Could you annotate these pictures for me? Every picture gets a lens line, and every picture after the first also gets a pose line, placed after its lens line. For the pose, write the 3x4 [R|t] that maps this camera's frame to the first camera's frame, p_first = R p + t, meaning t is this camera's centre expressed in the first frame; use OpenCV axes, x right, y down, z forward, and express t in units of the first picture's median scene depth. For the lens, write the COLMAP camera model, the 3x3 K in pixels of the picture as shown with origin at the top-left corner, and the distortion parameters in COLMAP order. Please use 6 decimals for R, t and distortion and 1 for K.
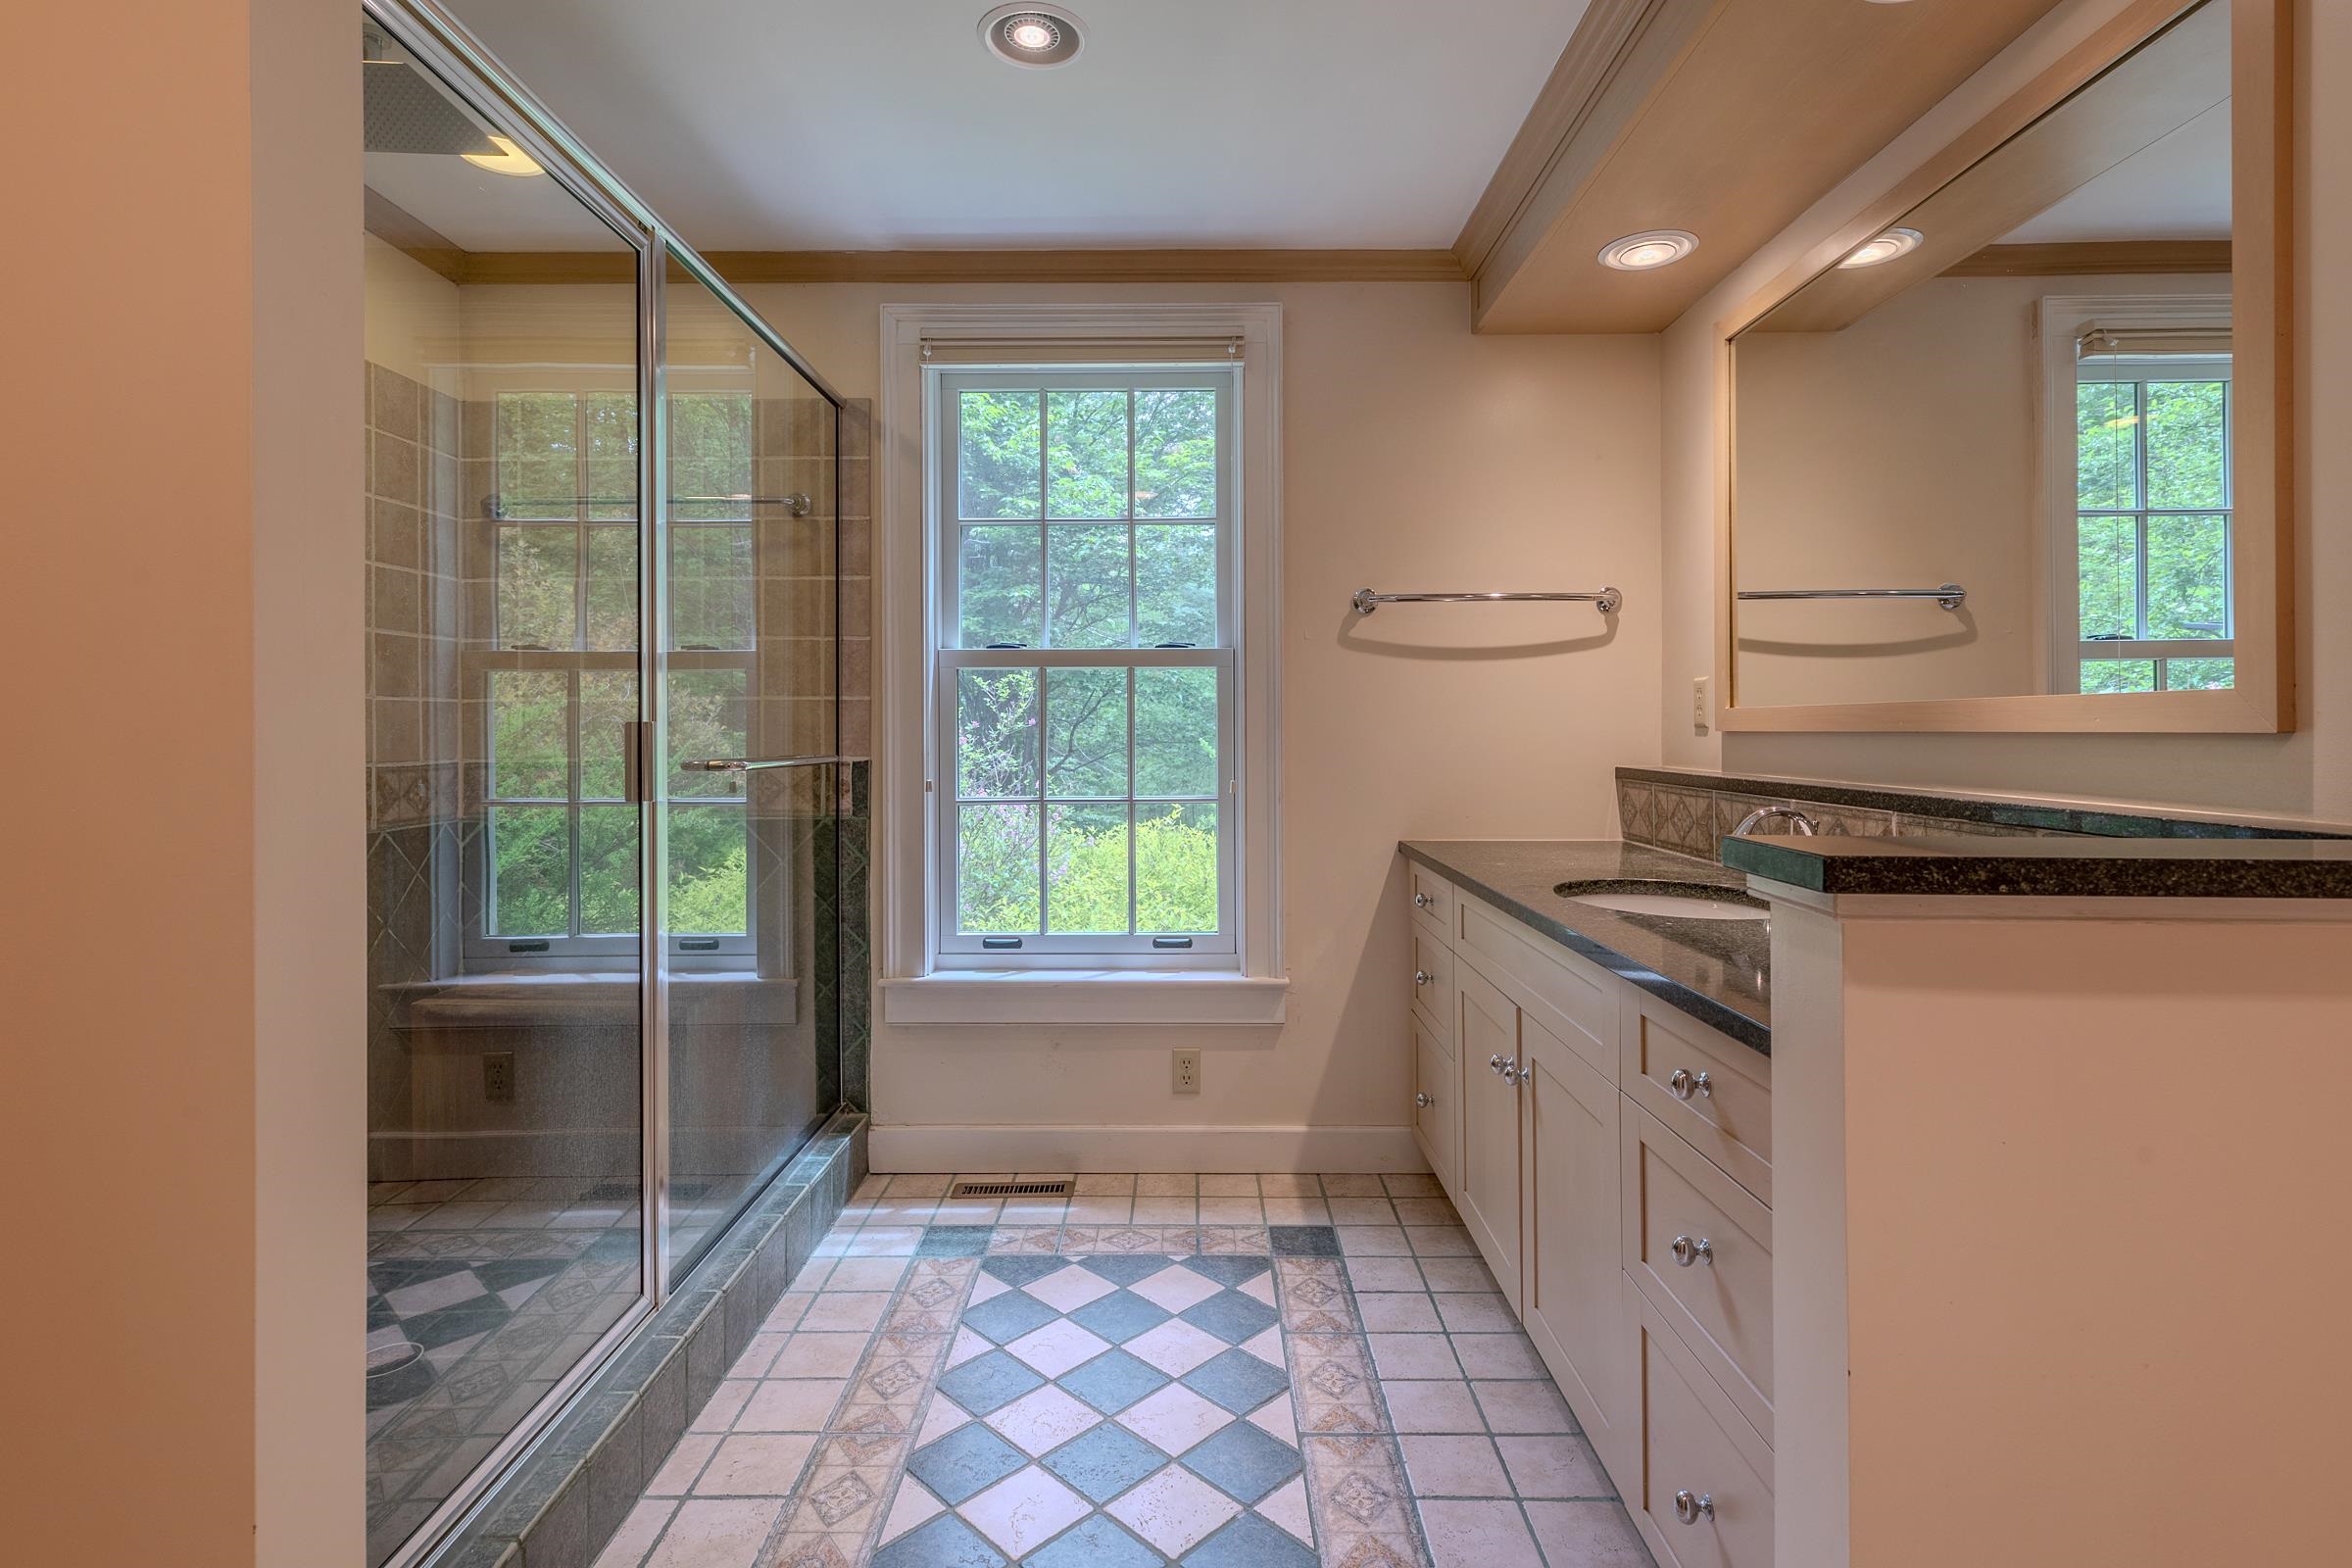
lens RADIAL K [[1087.4, 0, 1227.4], [0, 1087.4, 727.3], [0, 0, 1]] dist [0.004377, -0.000939]
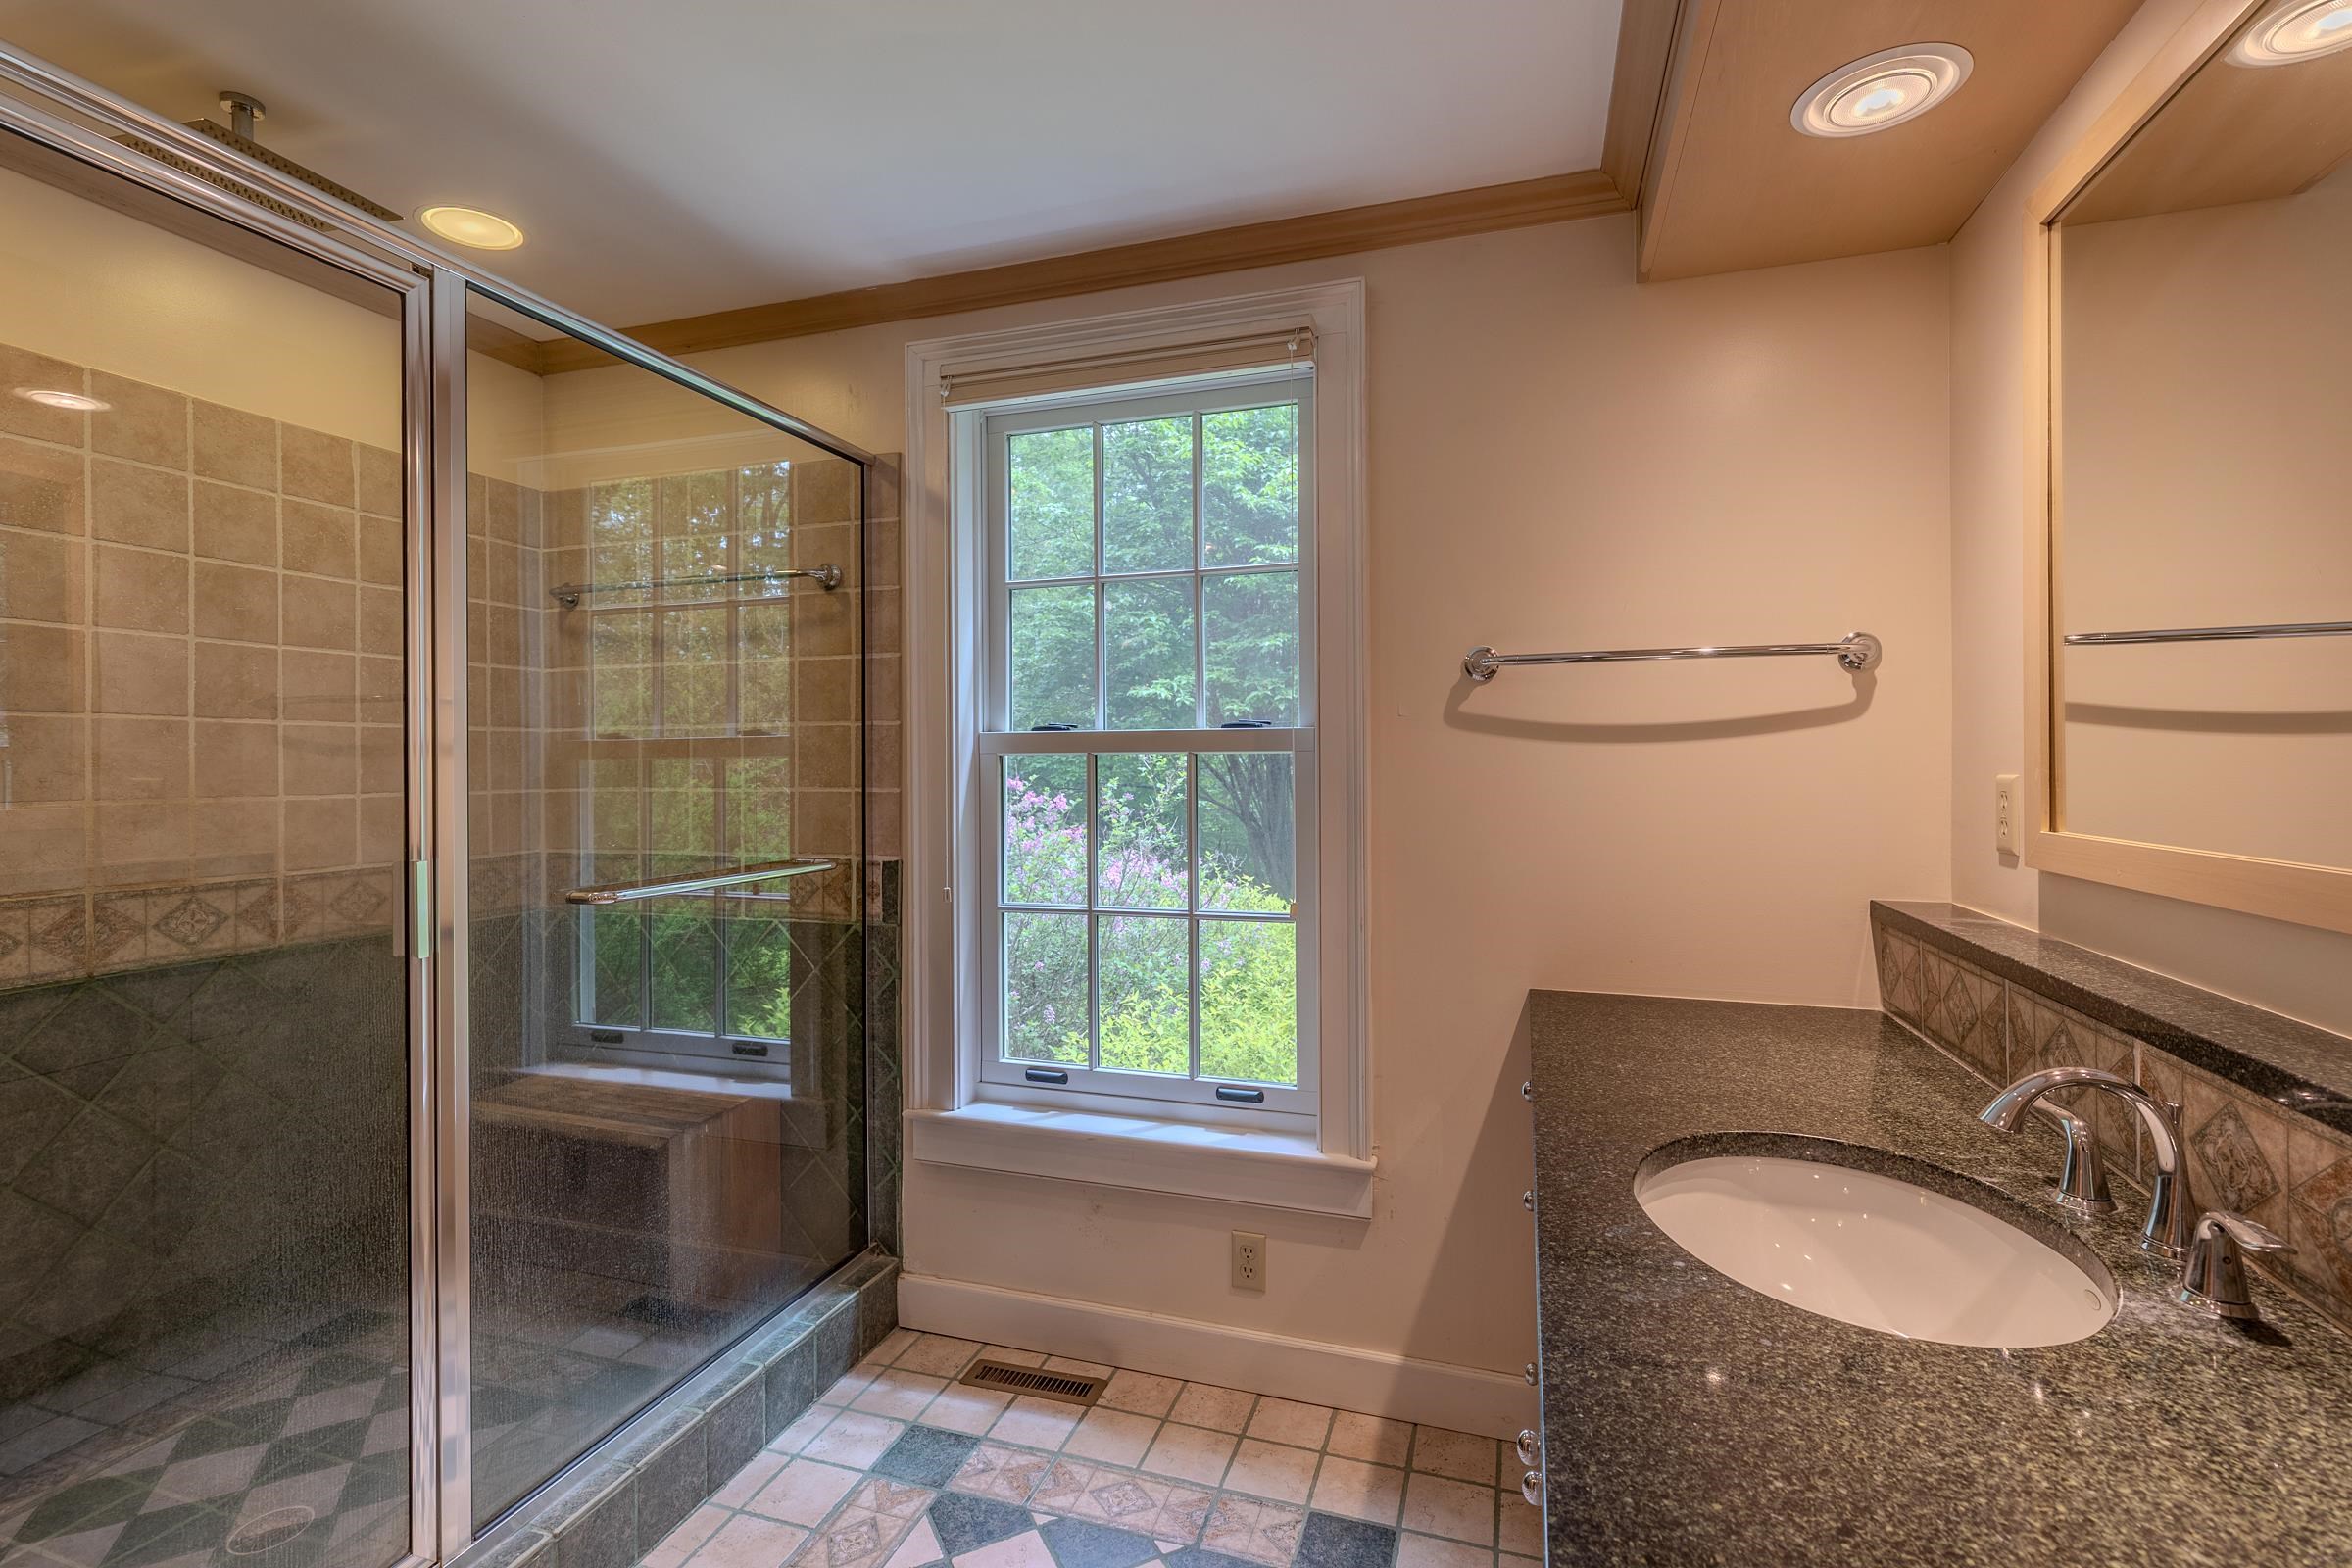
lens RADIAL K [[1087.4, 0, 1167.4], [0, 1087.4, 772.7], [0, 0, 1]] dist [0.004377, -0.000939]
pose [[0.949594, 0.001437, -0.313478, 0.156562], [-0.000859, 0.999998, 0.001982, -0.043415], [0.313480, -0.001613, 0.949593, 0.228432]]
